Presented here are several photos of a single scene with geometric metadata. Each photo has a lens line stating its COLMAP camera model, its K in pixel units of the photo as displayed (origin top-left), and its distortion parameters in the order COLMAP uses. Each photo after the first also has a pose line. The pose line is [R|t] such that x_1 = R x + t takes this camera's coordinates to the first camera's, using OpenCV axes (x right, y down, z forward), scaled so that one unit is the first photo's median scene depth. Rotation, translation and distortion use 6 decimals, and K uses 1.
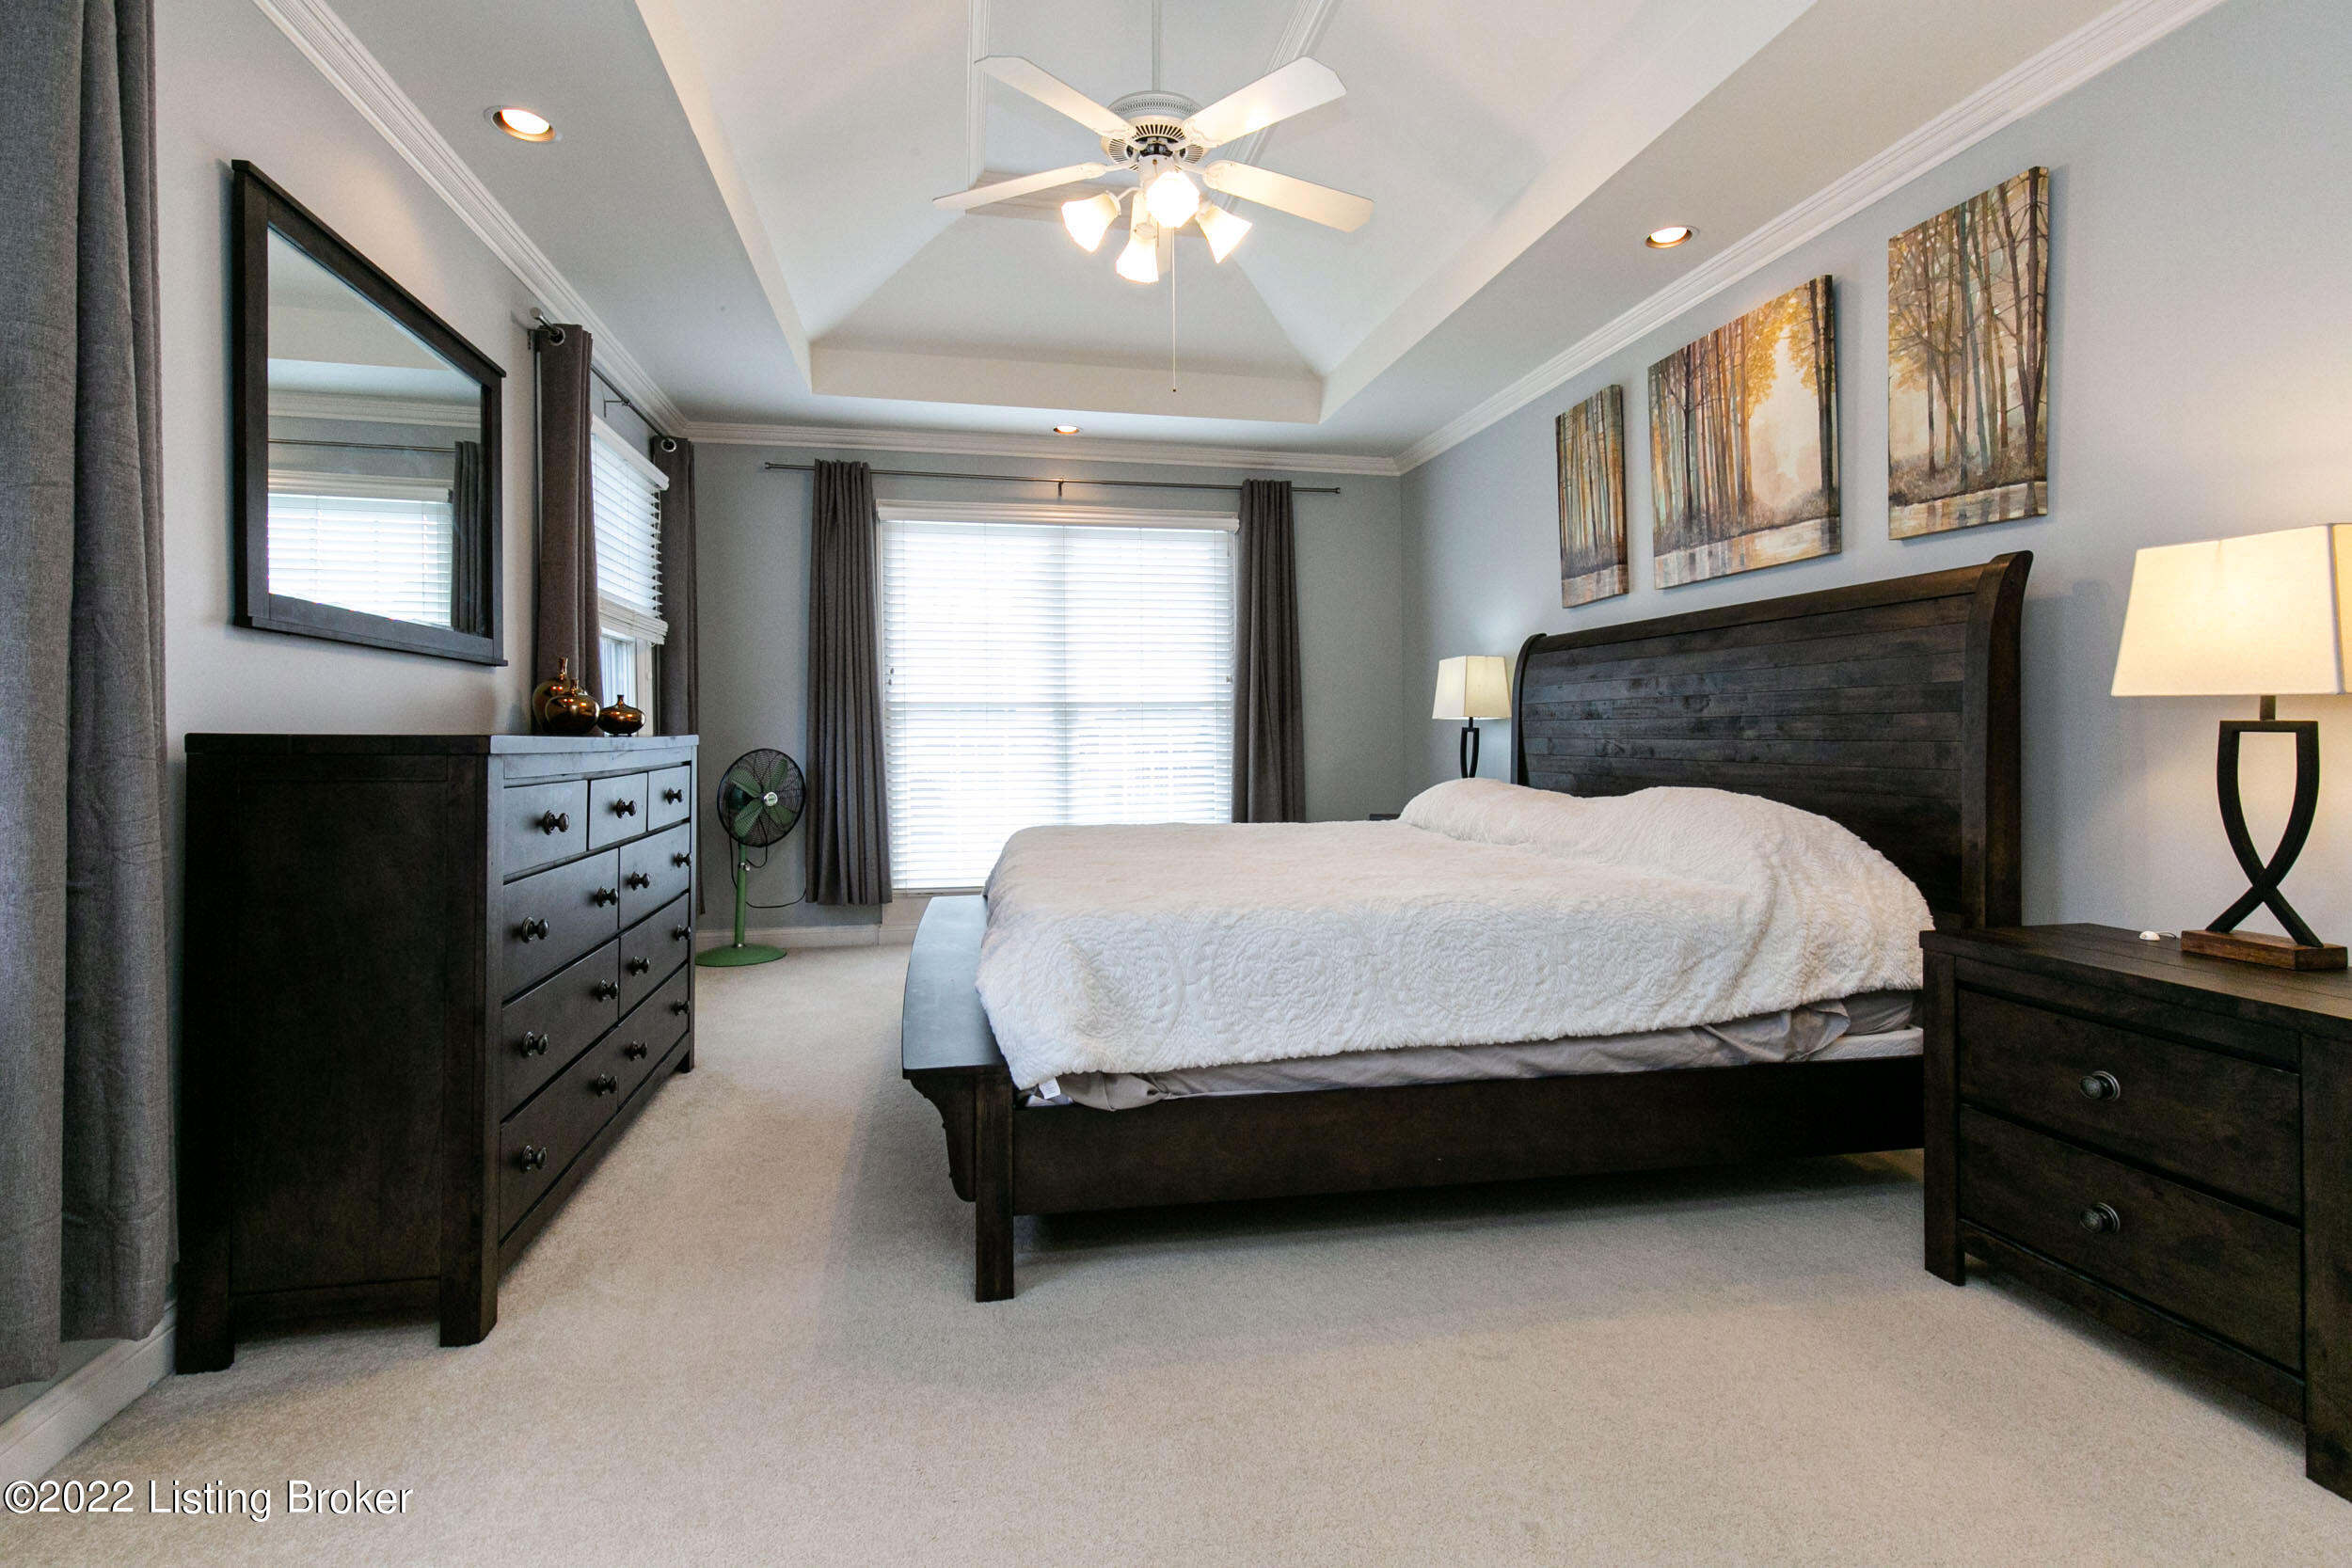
lens RADIAL K [[1055.7, 0, 1183.1], [0, 1055.7, 795.3], [0, 0, 1]] dist [0.004235, -0.000349]
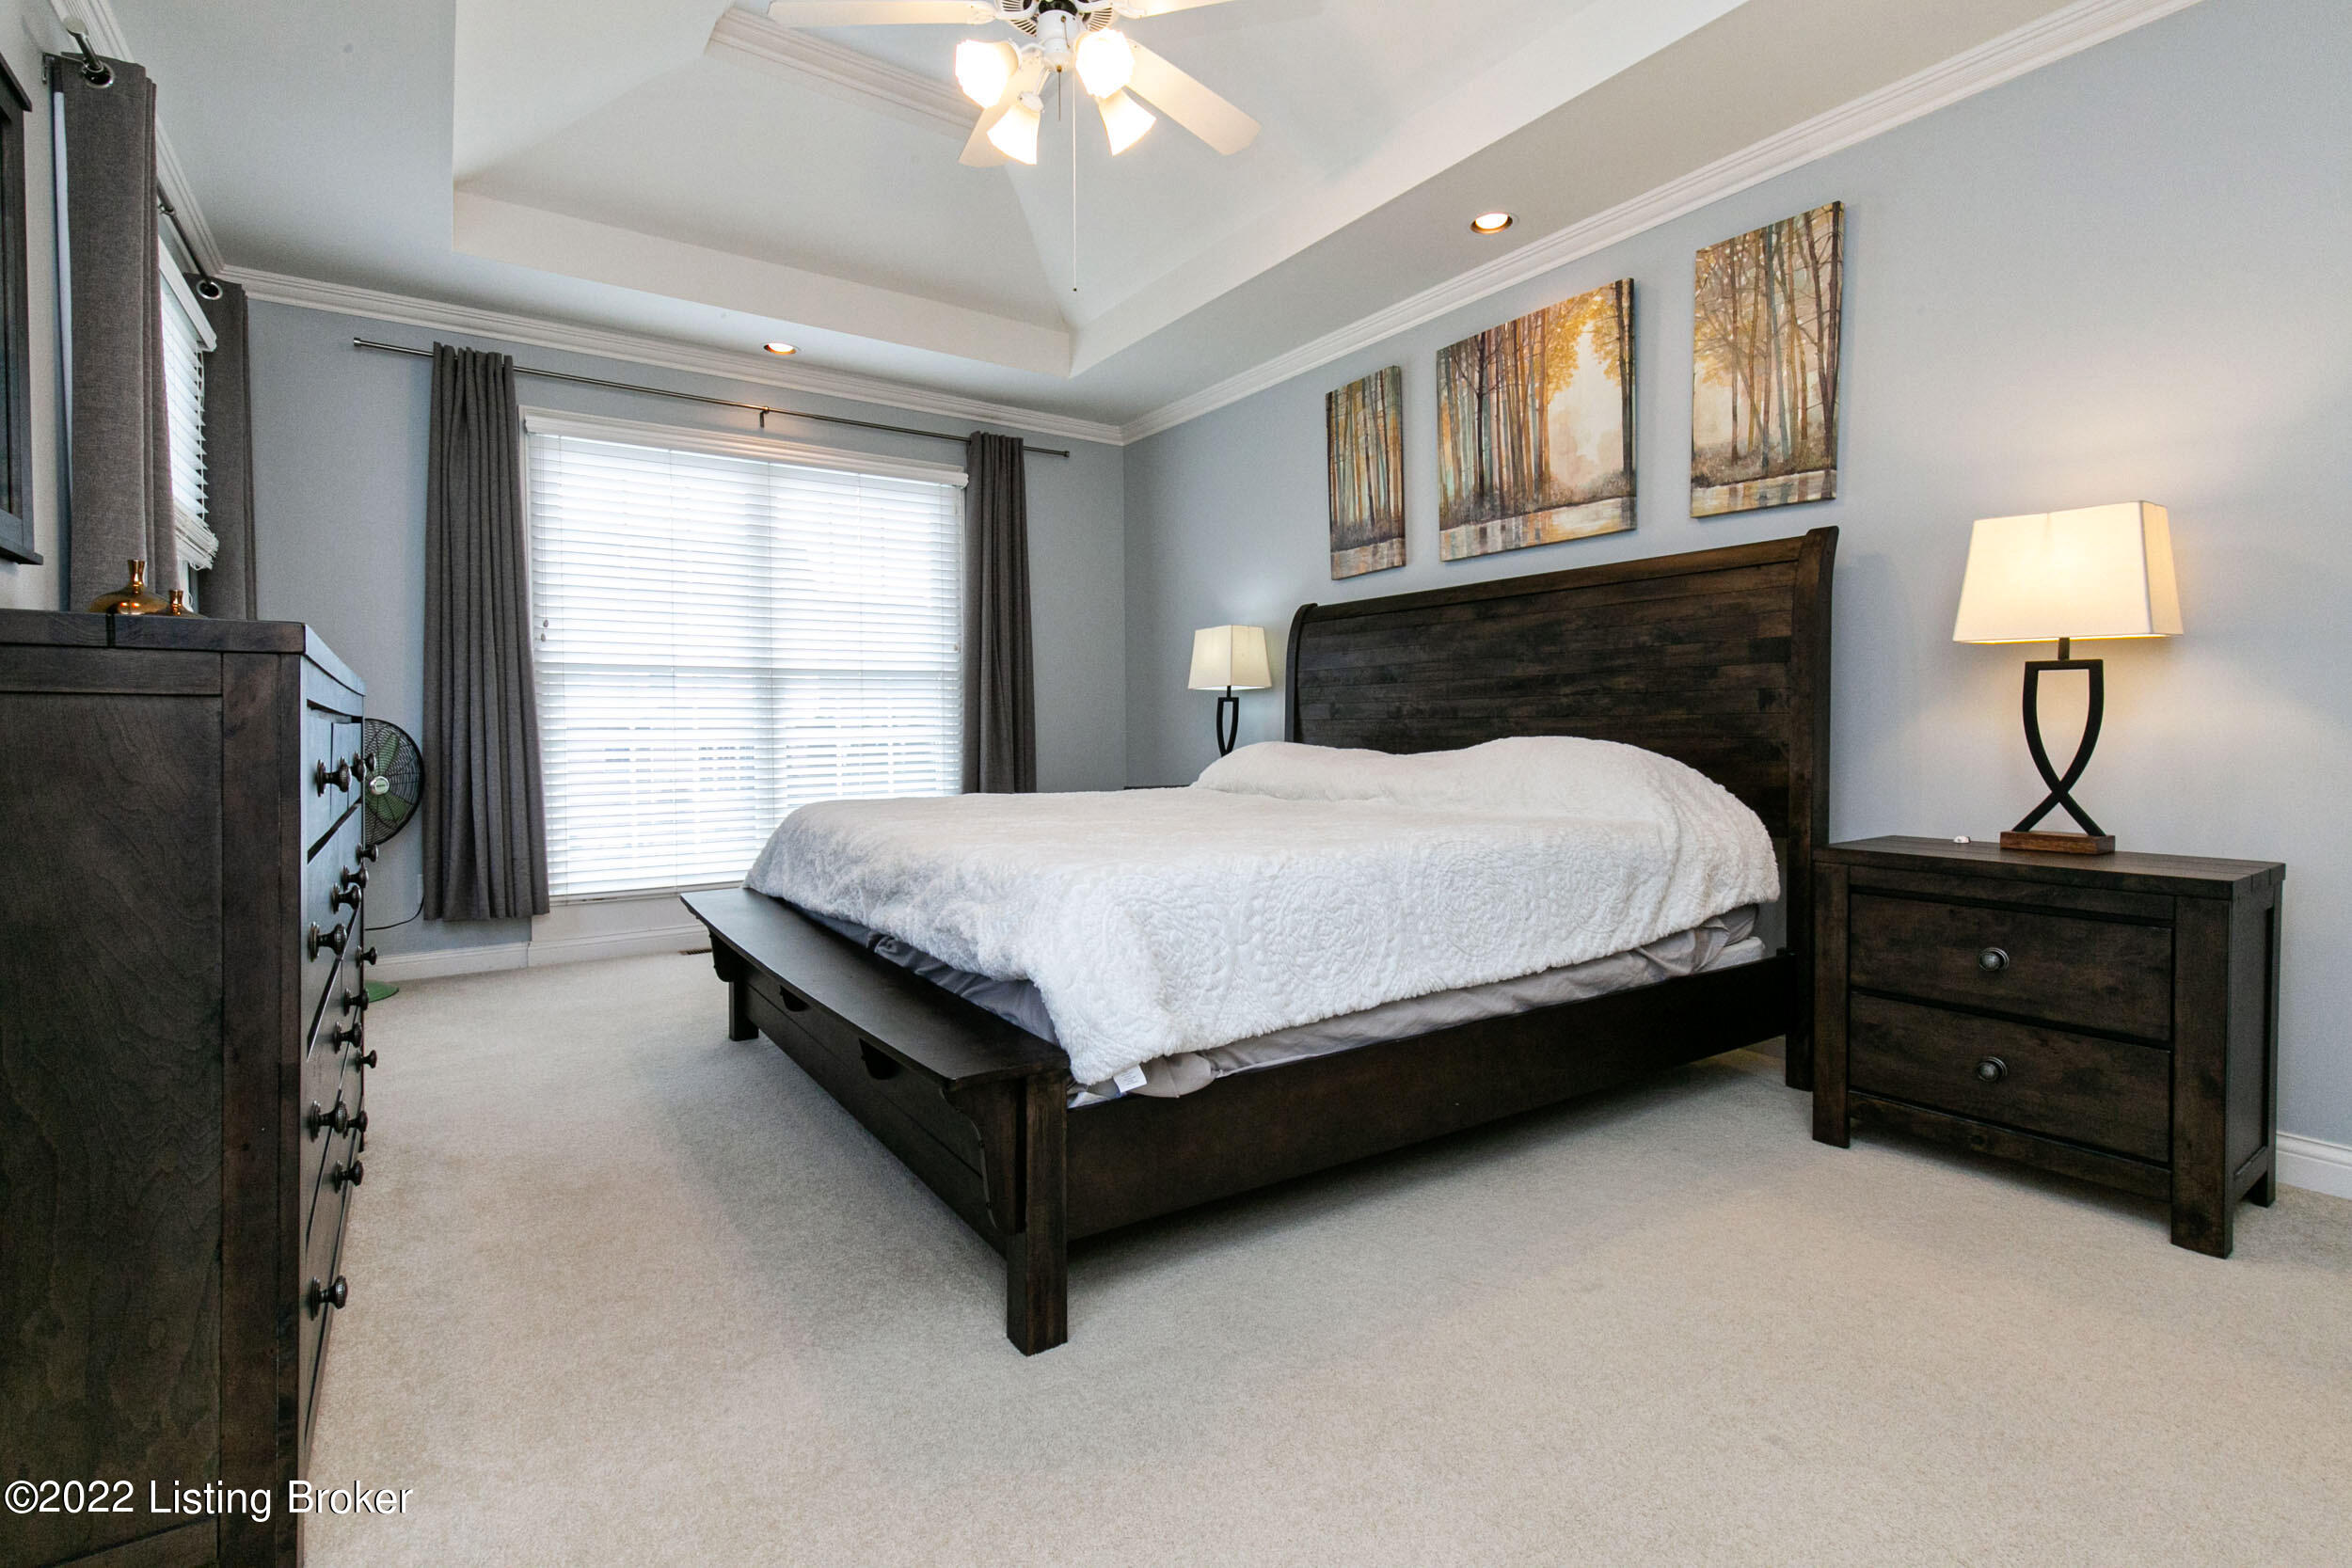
lens RADIAL K [[1048.8, 0, 1177.2], [0, 1048.8, 799.9], [0, 0, 1]] dist [0.003314, -0.000130]
pose [[0.923917, -0.027827, 0.381579, -0.324079], [0.024521, 0.999608, 0.013525, 0.039448], [-0.381806, -0.003139, 0.924237, 0.182660]]
